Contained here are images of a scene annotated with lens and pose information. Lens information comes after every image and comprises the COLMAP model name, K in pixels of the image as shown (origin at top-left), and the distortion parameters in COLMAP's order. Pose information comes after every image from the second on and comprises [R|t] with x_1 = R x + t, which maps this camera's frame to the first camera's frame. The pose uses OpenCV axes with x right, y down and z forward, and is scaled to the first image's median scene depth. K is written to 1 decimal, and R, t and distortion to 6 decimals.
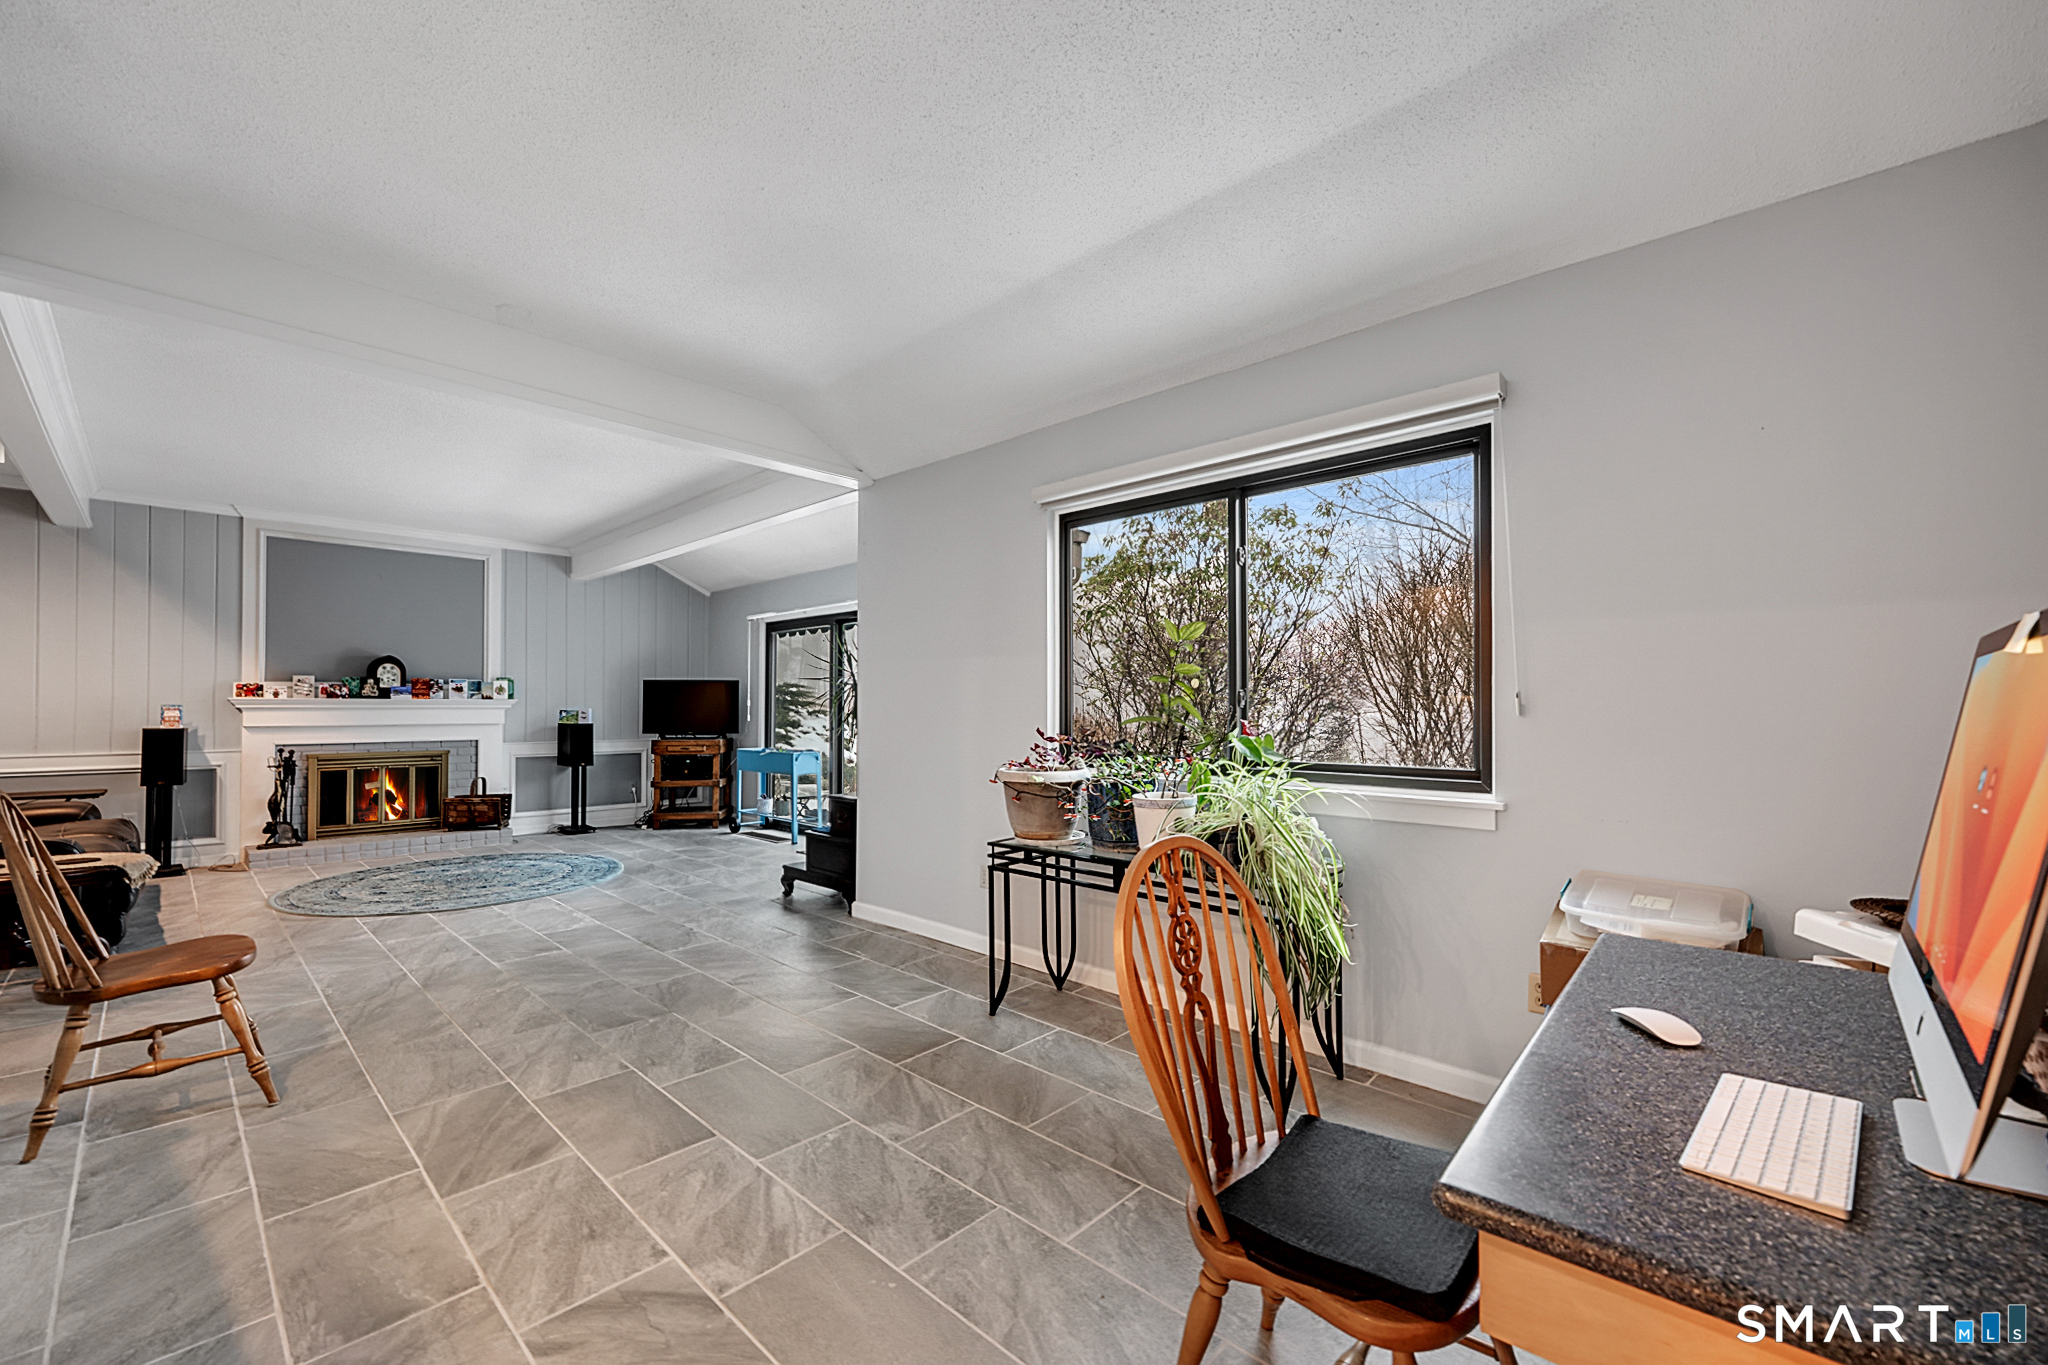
lens RADIAL K [[818.8, 0, 1023.2], [0, 818.8, 675.1], [0, 0, 1]] dist [-0.001044, -0.000218]
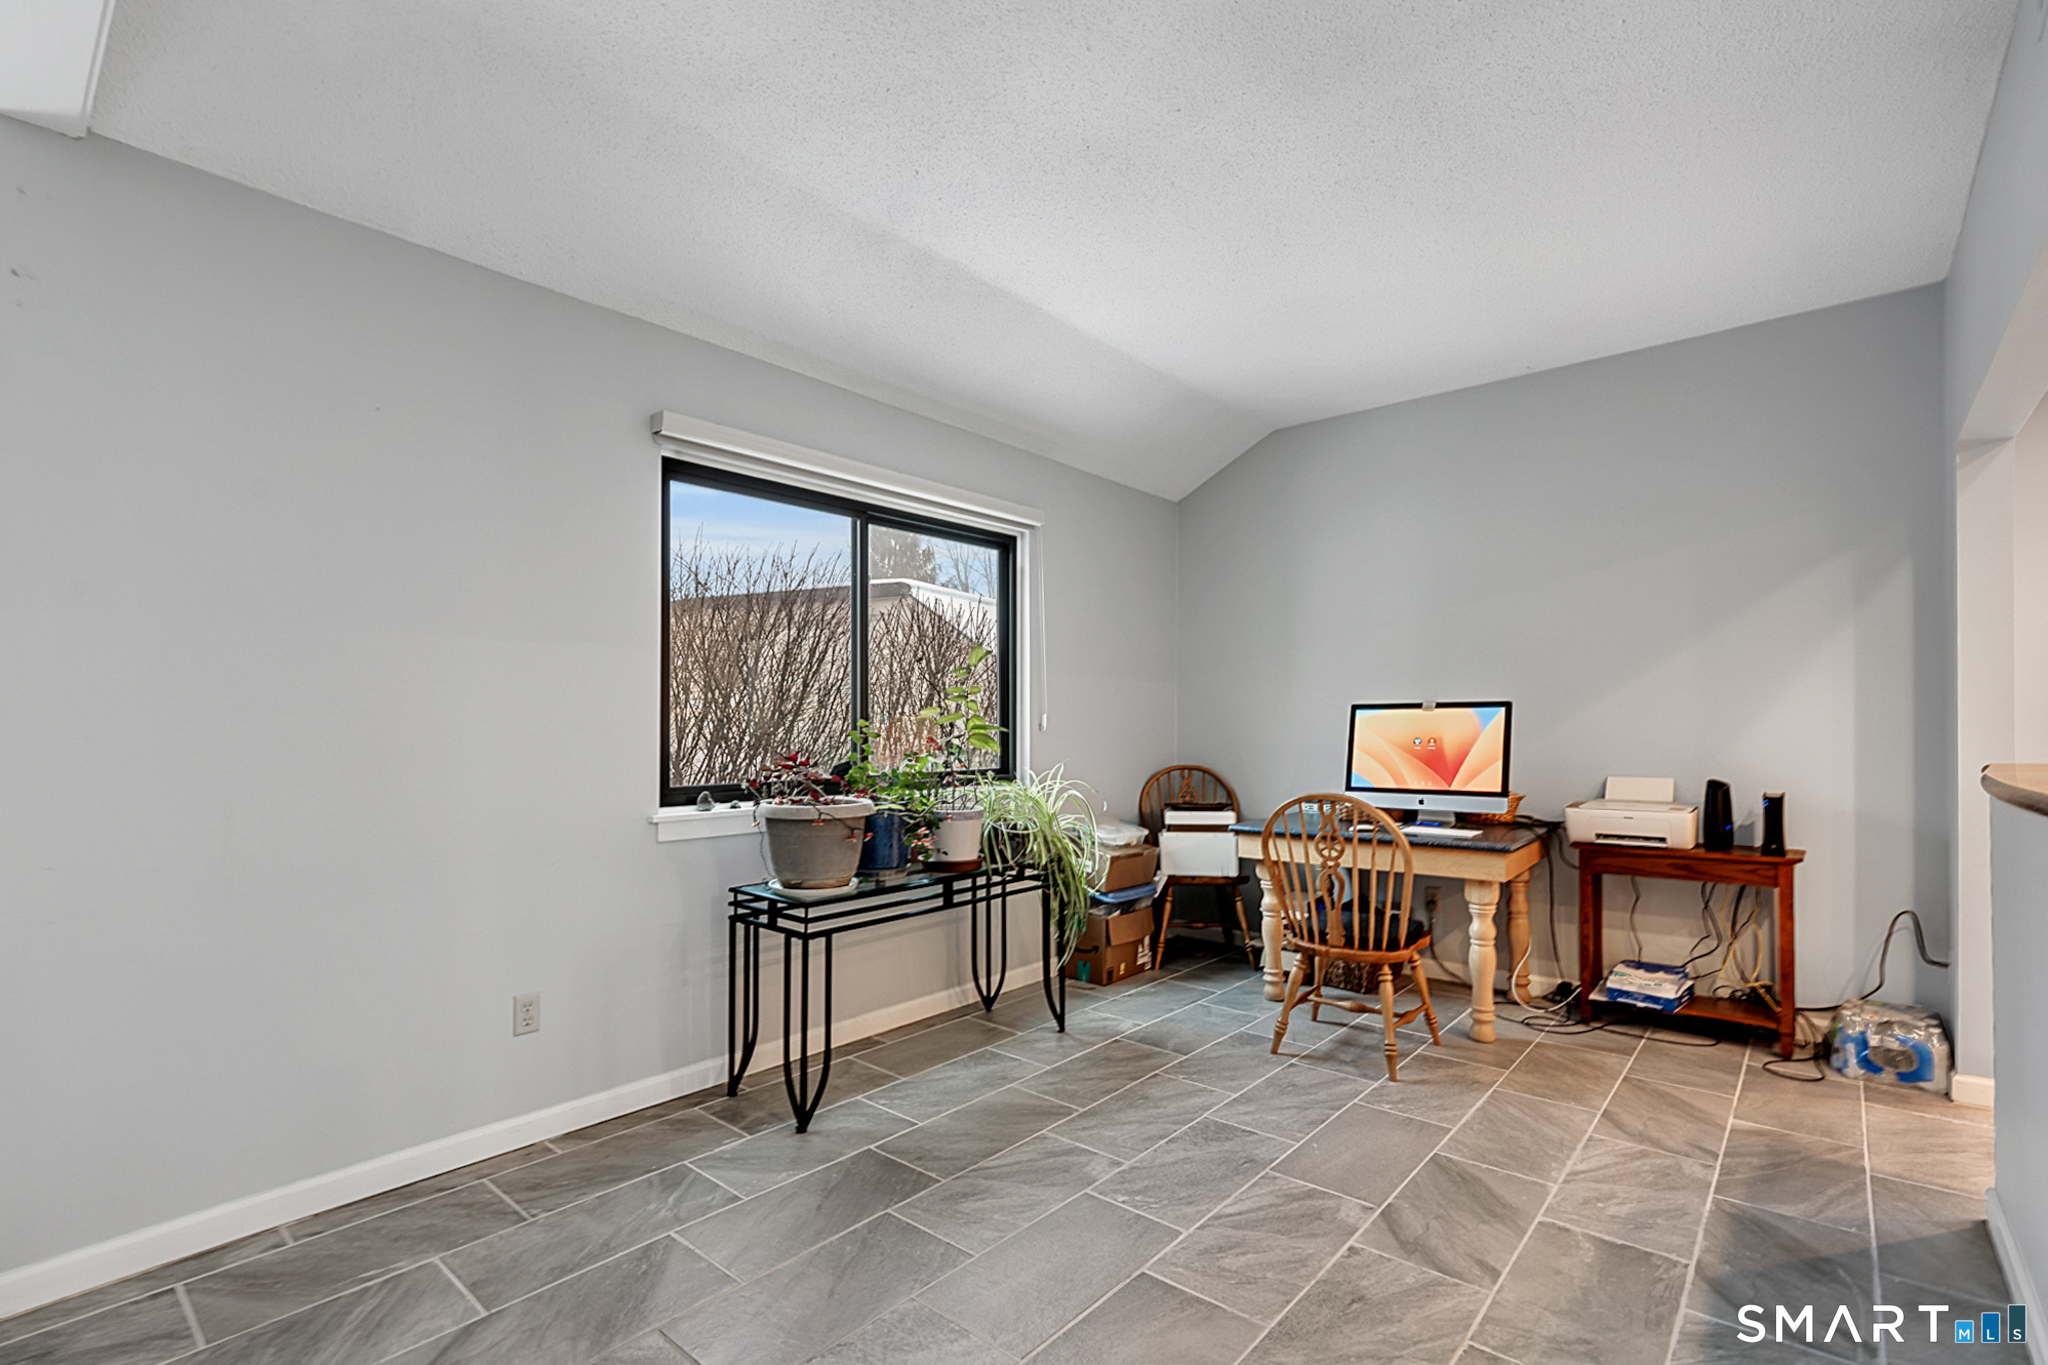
lens RADIAL K [[938.8, 0, 1023.6], [0, 938.8, 716.8], [0, 0, 1]] dist [-0.014998, 0.000190]
pose [[-0.041879, 0.009001, 0.999082, -1.110744], [-0.029947, 0.999499, -0.010260, 0.041748], [-0.998674, -0.030349, -0.041589, 1.026603]]
